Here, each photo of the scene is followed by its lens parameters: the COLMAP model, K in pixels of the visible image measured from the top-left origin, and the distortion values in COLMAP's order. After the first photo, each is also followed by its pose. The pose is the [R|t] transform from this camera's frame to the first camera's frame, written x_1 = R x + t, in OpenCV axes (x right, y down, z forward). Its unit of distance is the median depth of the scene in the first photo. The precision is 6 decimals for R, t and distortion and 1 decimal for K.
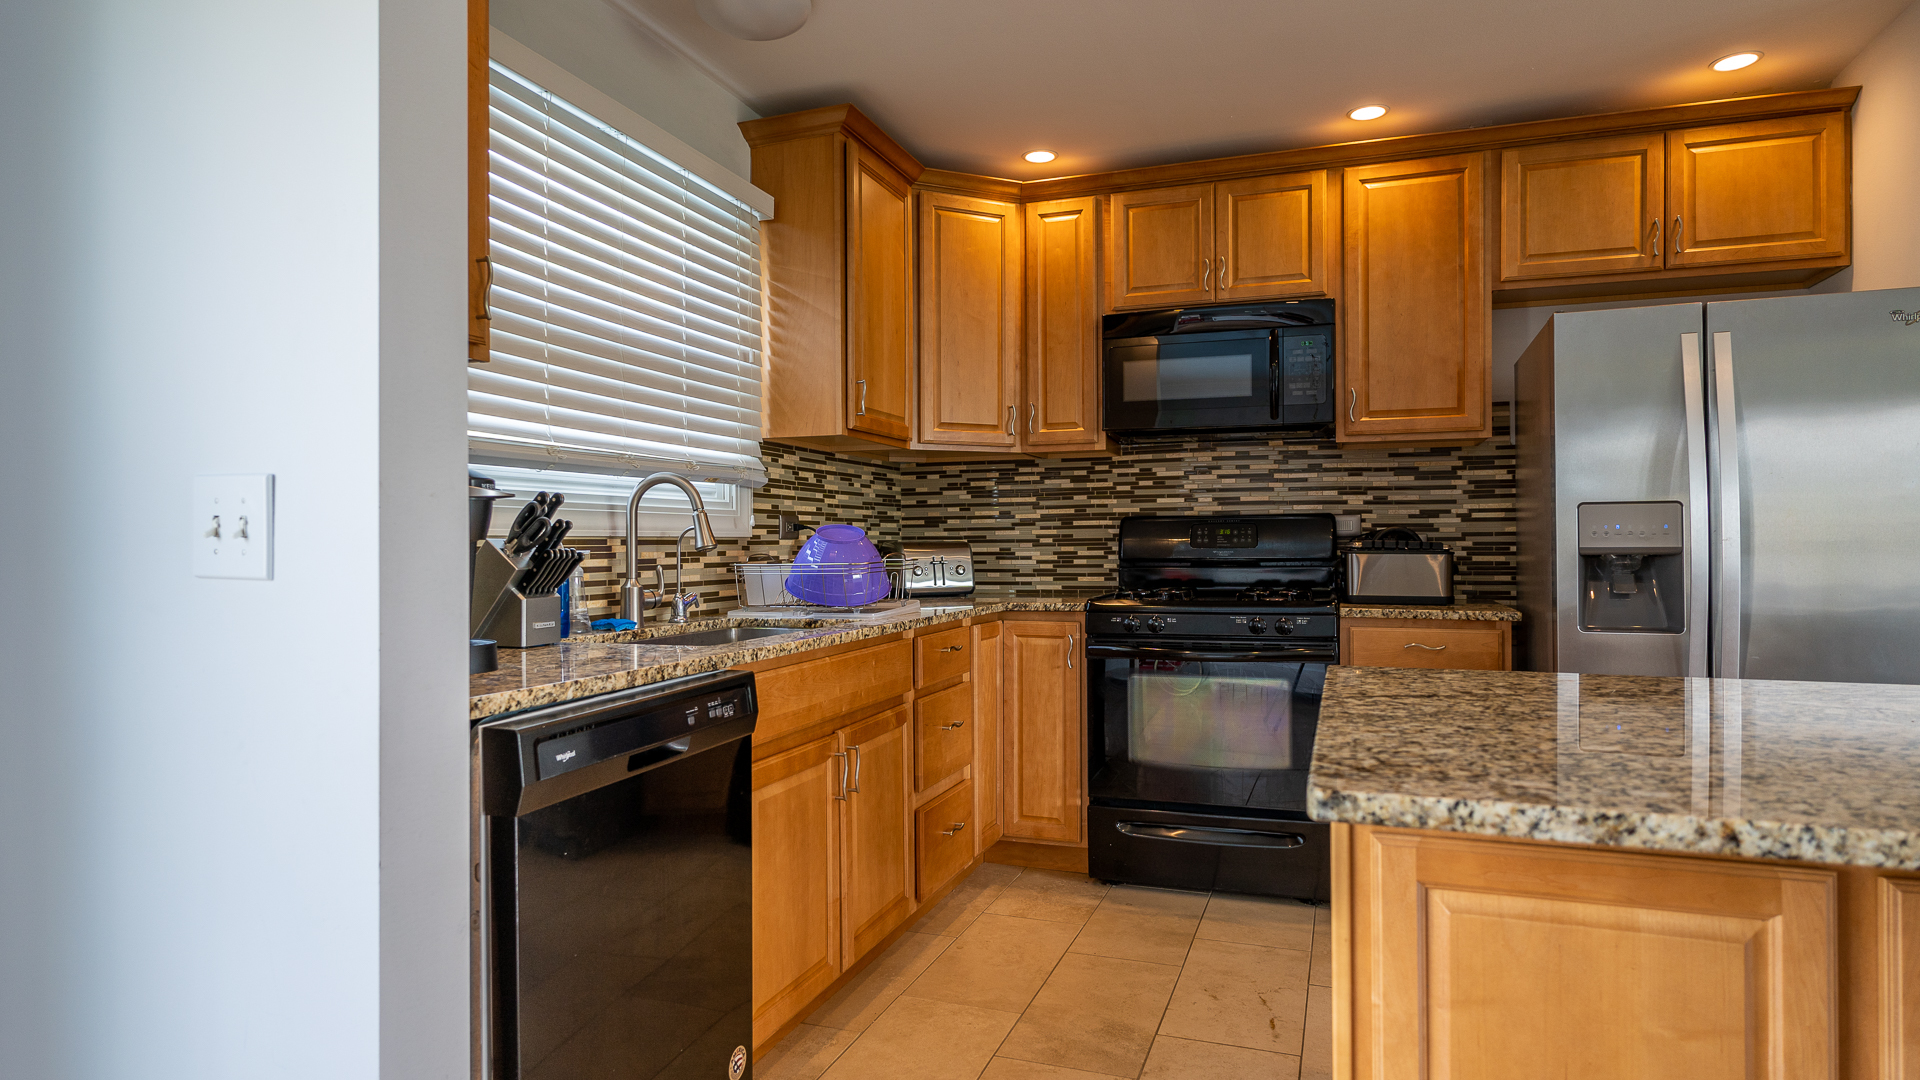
lens RADIAL K [[1072.5, 0, 960.0], [0, 1072.5, 540.0], [0, 0, 1]] dist [0.000159, 0.000725]
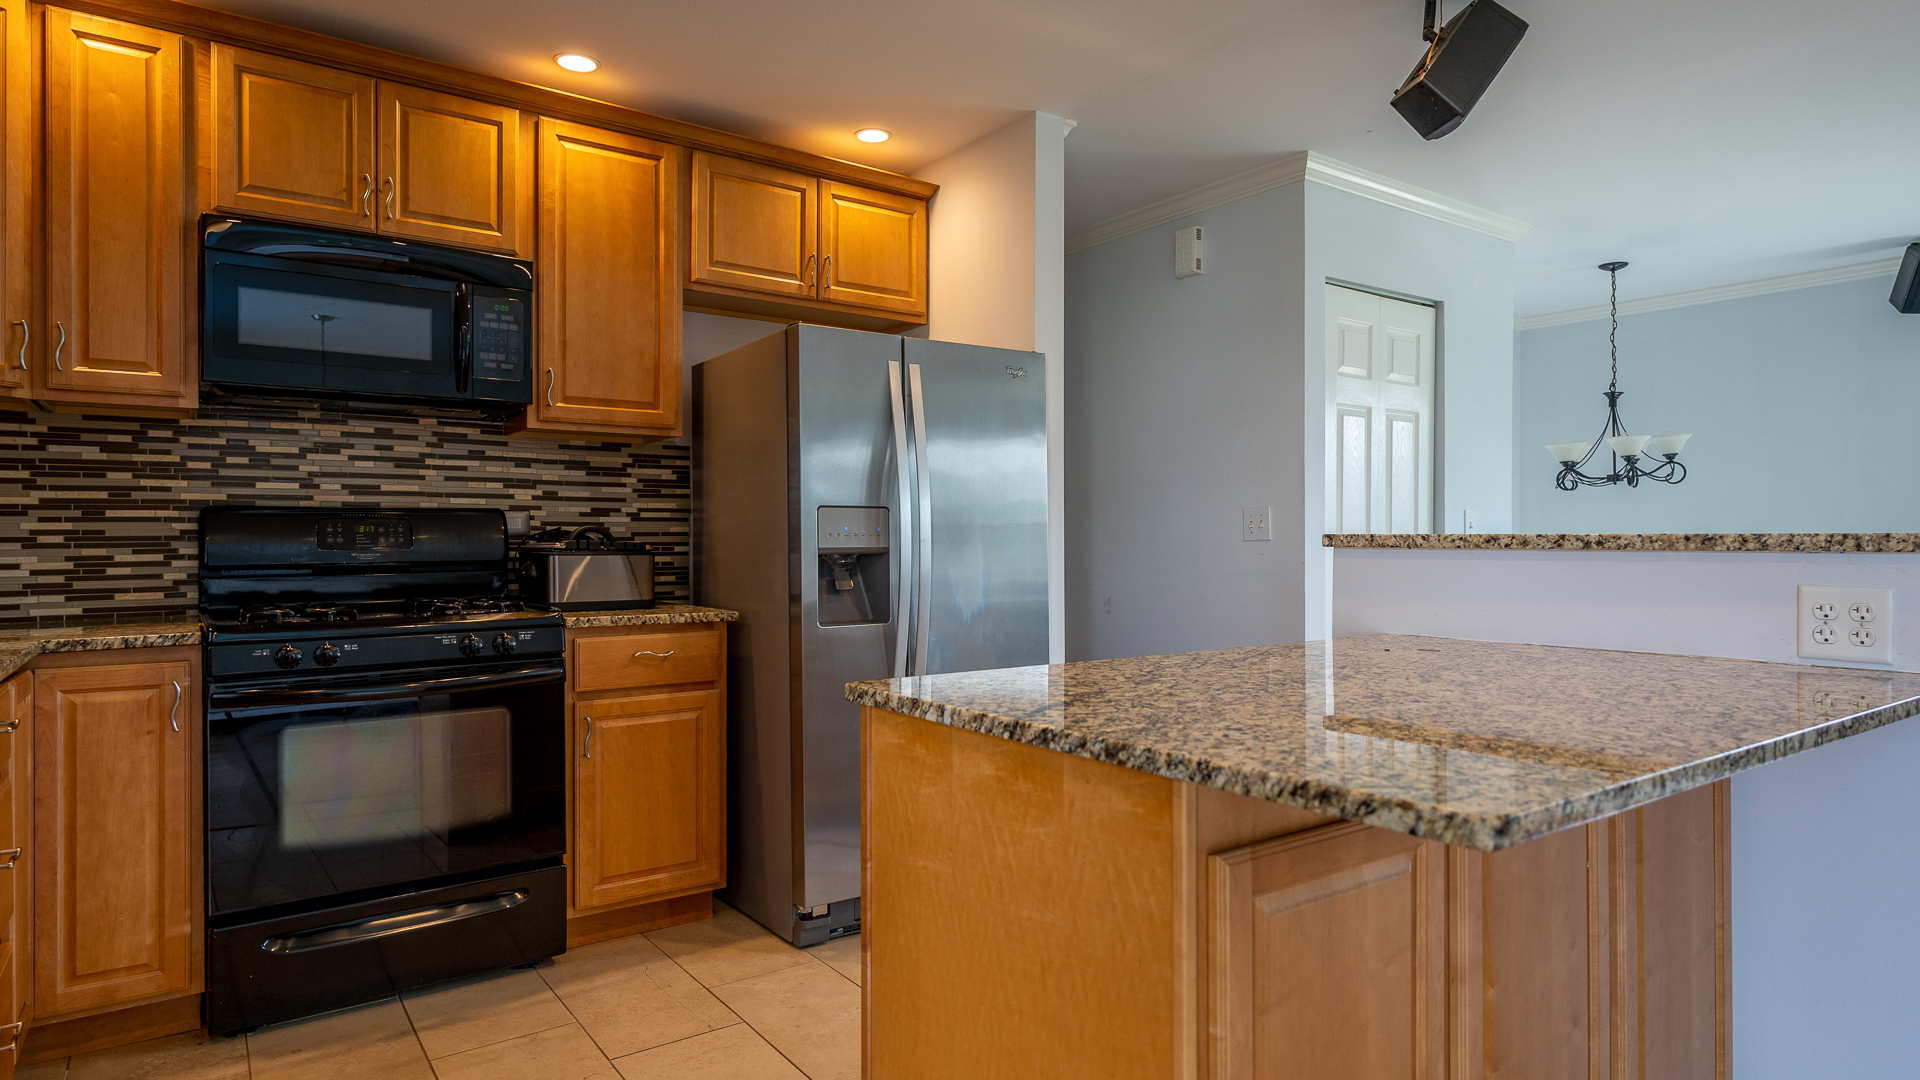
lens RADIAL K [[1072.5, 0, 960.0], [0, 1072.5, 540.0], [0, 0, 1]] dist [0.000159, 0.000725]
pose [[0.564662, 0.002166, 0.825319, -0.162135], [-0.002833, 0.999996, -0.000686, -0.000228], [-0.825317, -0.001951, 0.564666, 0.209655]]
